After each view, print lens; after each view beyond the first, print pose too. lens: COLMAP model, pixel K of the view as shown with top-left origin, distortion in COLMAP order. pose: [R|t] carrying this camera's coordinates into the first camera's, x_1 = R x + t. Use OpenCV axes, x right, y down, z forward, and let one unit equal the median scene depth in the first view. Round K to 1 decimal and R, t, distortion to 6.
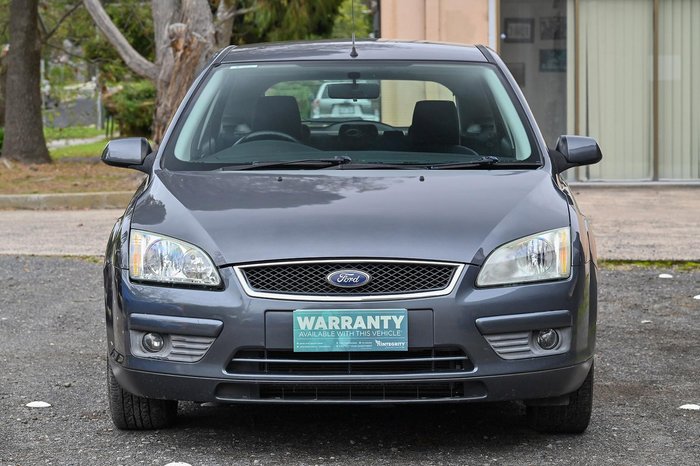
lens RADIAL K [[1987.7, 0, 350.0], [0, 1987.7, 233.0], [0, 0, 1]] dist [0.091679, 0.177954]
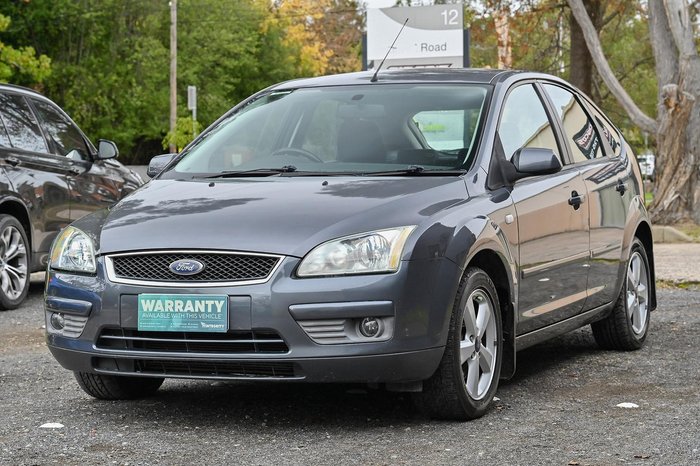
lens RADIAL K [[1671.3, 0, 350.0], [0, 1671.3, 233.0], [0, 0, 1]] dist [0.035075, 0.269561]
pose [[0.927760, 0.007527, -0.373101, 0.436840], [-0.017147, 0.999600, -0.022472, 0.023196], [0.372783, 0.027246, 0.927519, 0.155034]]
